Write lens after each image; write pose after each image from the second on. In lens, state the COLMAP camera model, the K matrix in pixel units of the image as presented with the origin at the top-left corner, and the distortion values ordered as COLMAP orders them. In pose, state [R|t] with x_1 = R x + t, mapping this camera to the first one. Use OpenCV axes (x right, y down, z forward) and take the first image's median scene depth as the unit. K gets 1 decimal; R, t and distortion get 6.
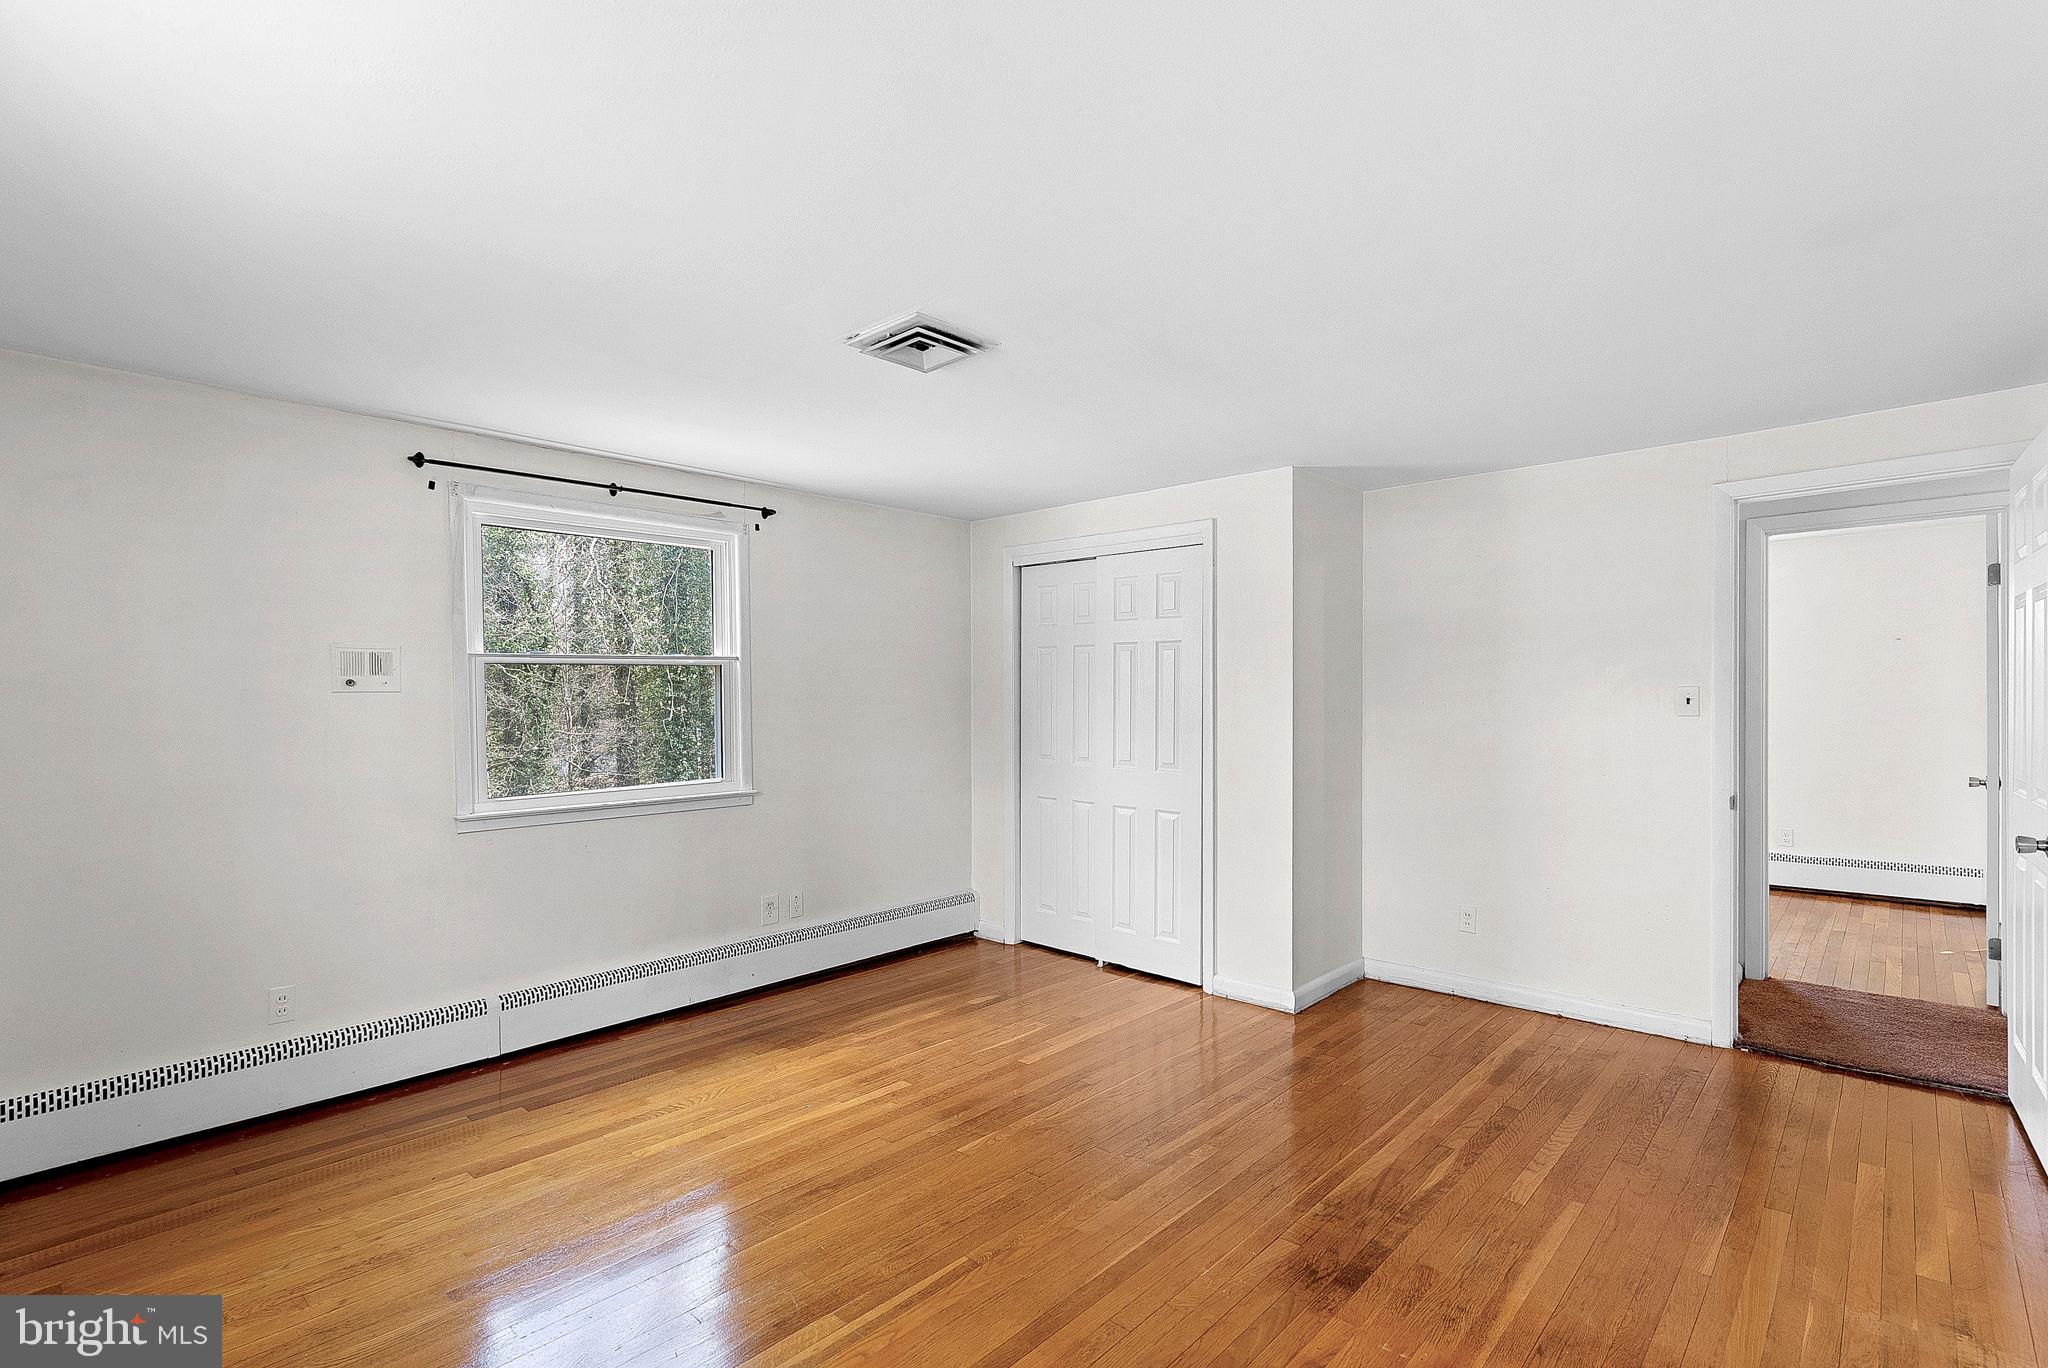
lens RADIAL K [[960.4, 0, 1023.1], [0, 960.4, 700.6], [0, 0, 1]] dist [-0.000857, -0.000138]
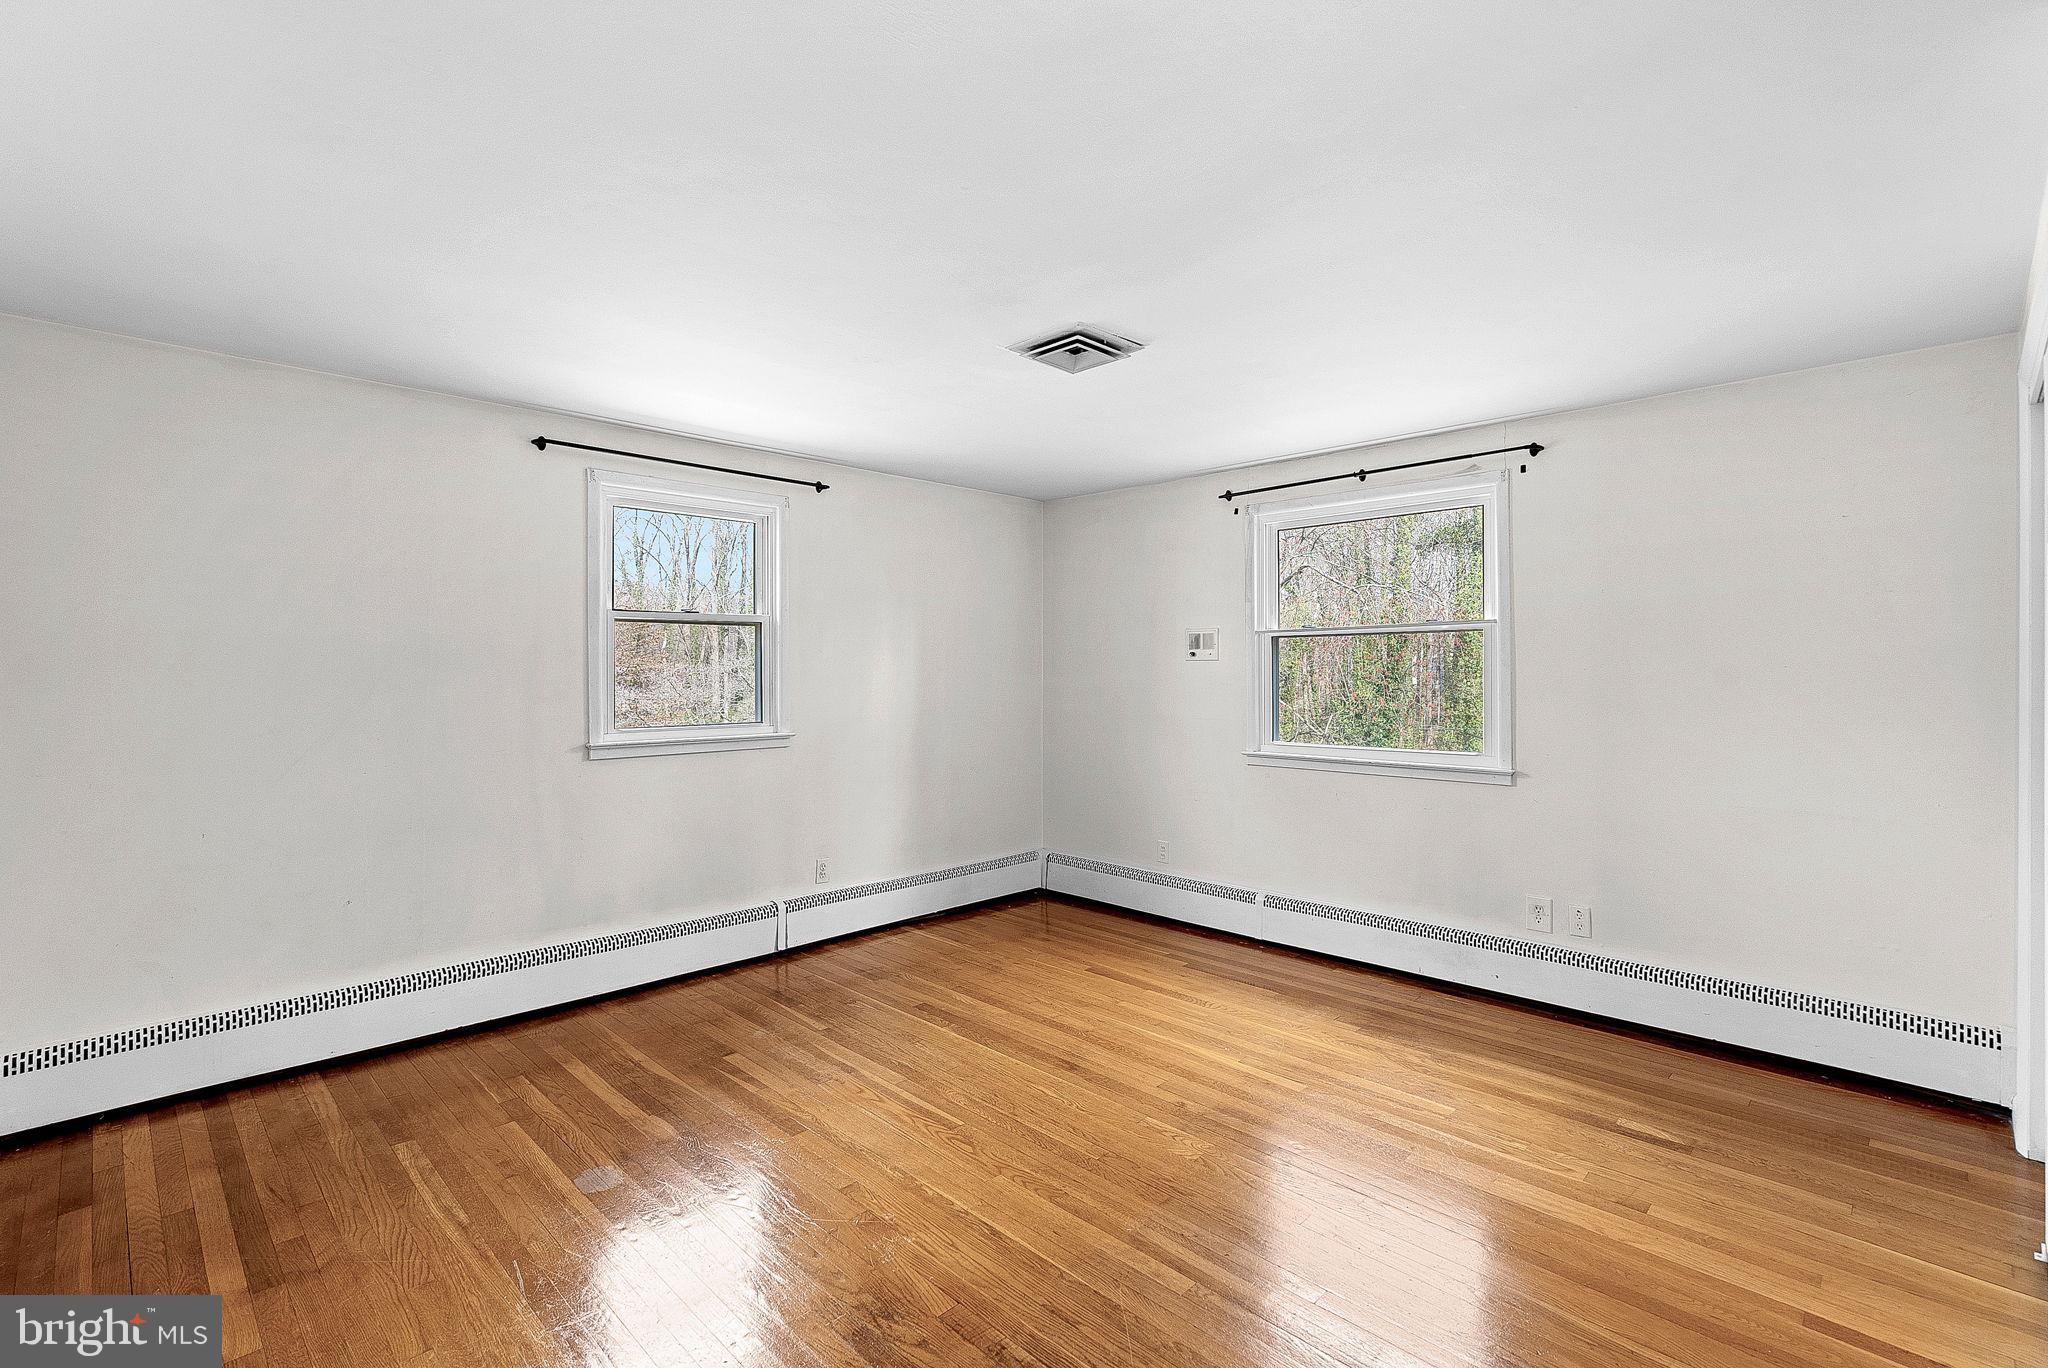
lens RADIAL K [[939.6, 0, 1033.7], [0, 939.6, 652.7], [0, 0, 1]] dist [-0.000364, 0.000766]
pose [[-0.030645, -0.010716, -0.999473, 0.718698], [-0.004547, 0.999934, -0.010582, -0.003004], [0.999520, 0.004220, -0.030691, 0.712543]]
